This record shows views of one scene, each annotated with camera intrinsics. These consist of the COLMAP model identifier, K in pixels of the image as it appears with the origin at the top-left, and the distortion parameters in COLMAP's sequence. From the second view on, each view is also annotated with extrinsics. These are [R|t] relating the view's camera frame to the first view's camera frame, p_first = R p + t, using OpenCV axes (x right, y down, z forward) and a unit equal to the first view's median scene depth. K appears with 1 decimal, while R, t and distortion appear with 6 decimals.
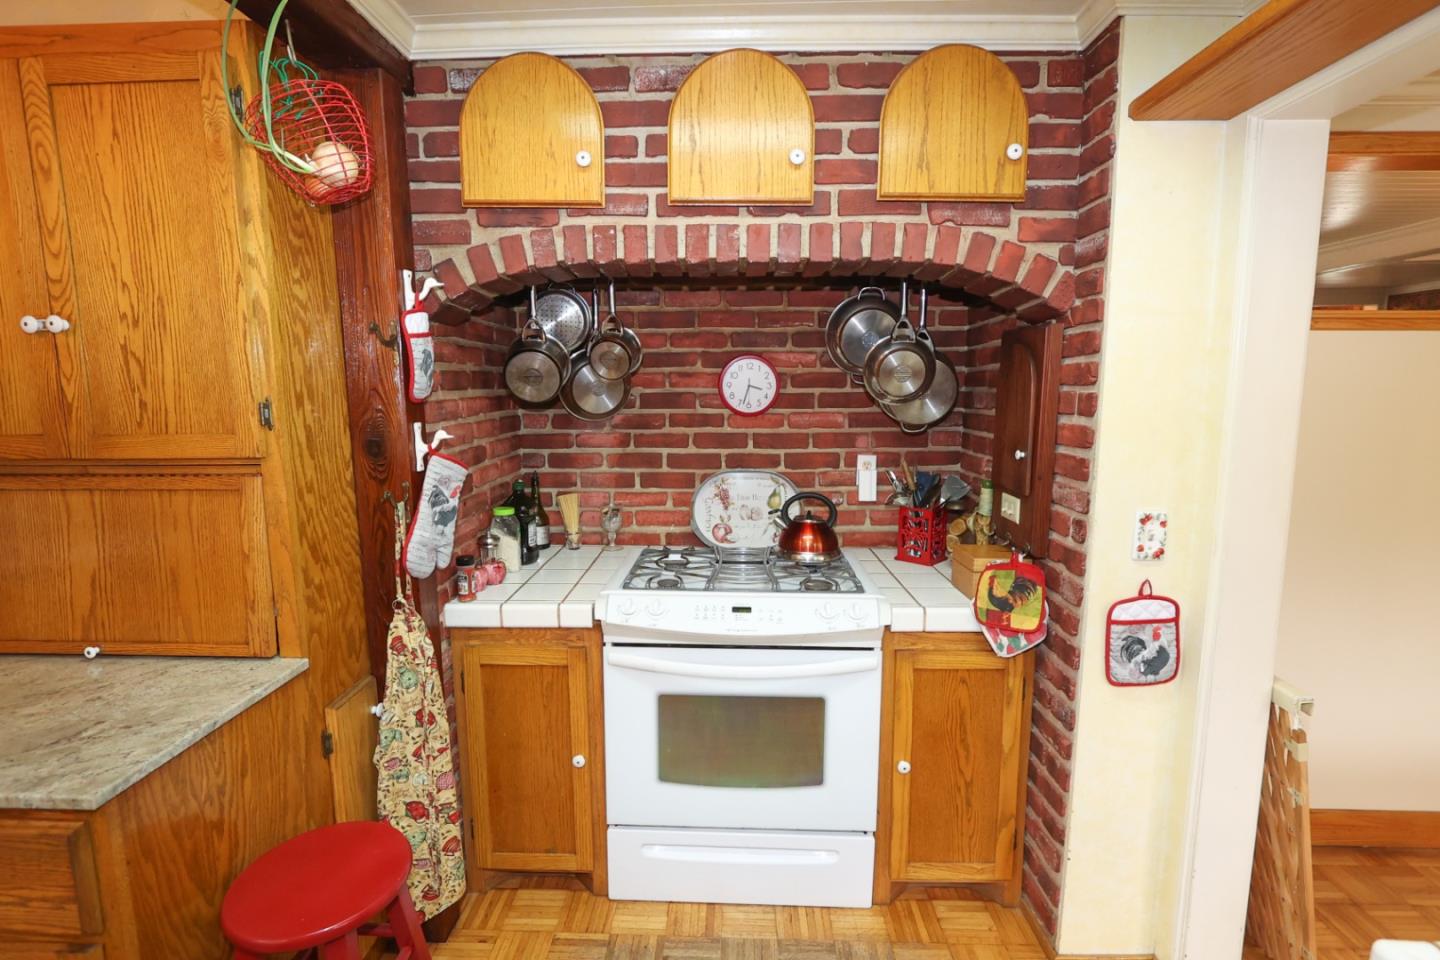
lens RADIAL K [[664.5, 0, 713.3], [0, 664.5, 473.9], [0, 0, 1]] dist [-0.002651, 0.000456]
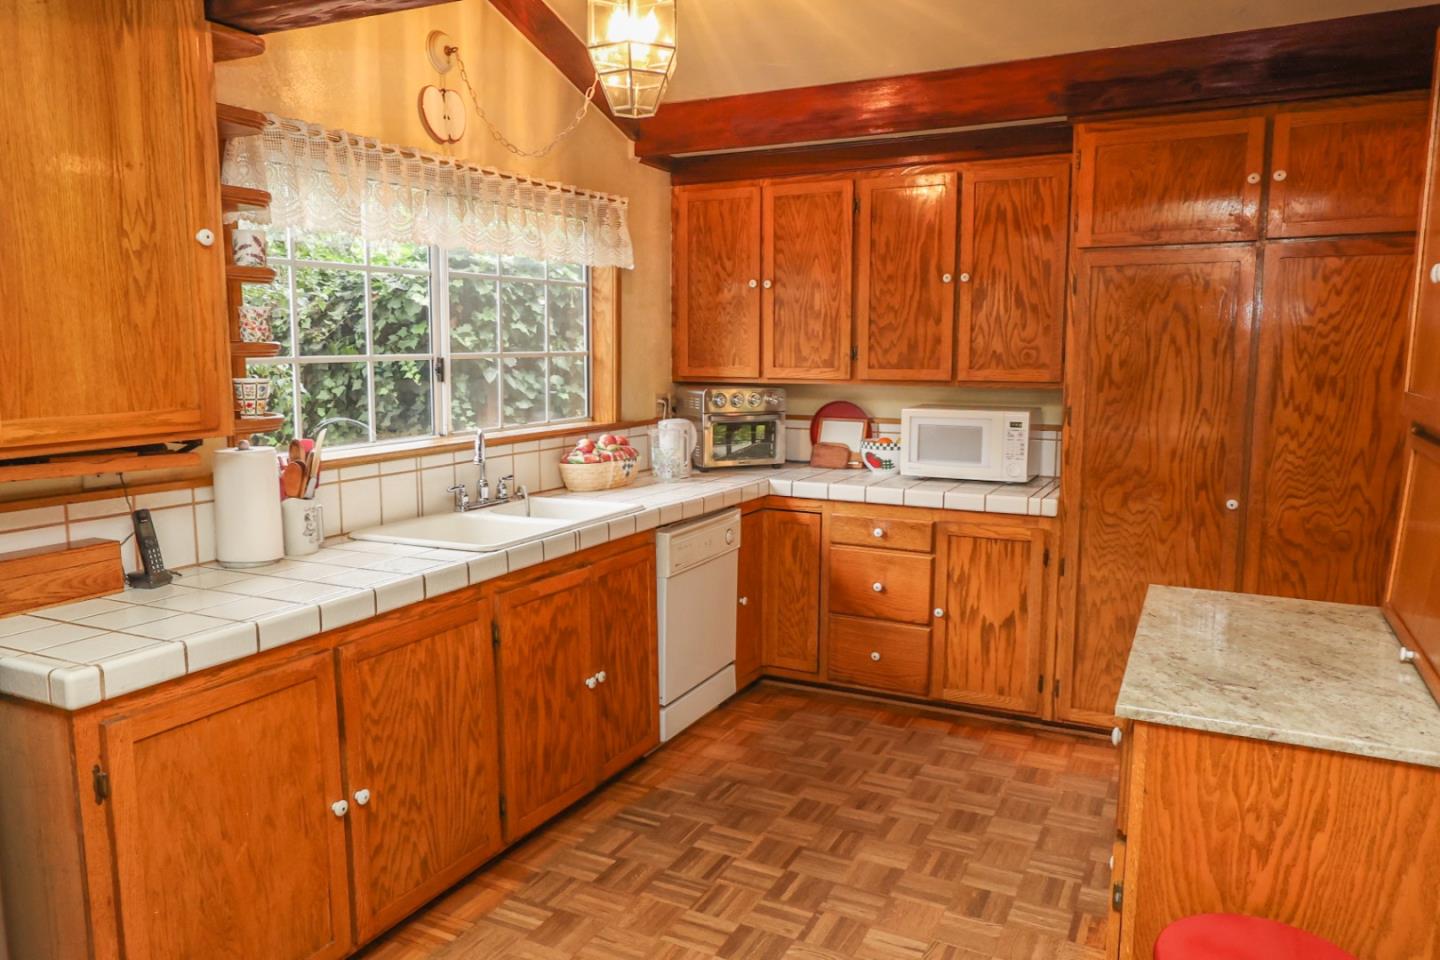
lens RADIAL K [[981.8, 0, 720.0], [0, 981.8, 480.0], [0, 0, 1]] dist [-0.001503, 0.000407]
pose [[-0.419932, 0.125357, -0.898857, 0.641873], [-0.119397, 0.974175, 0.191642, -0.104594], [0.899668, 0.187798, -0.394120, 0.759978]]
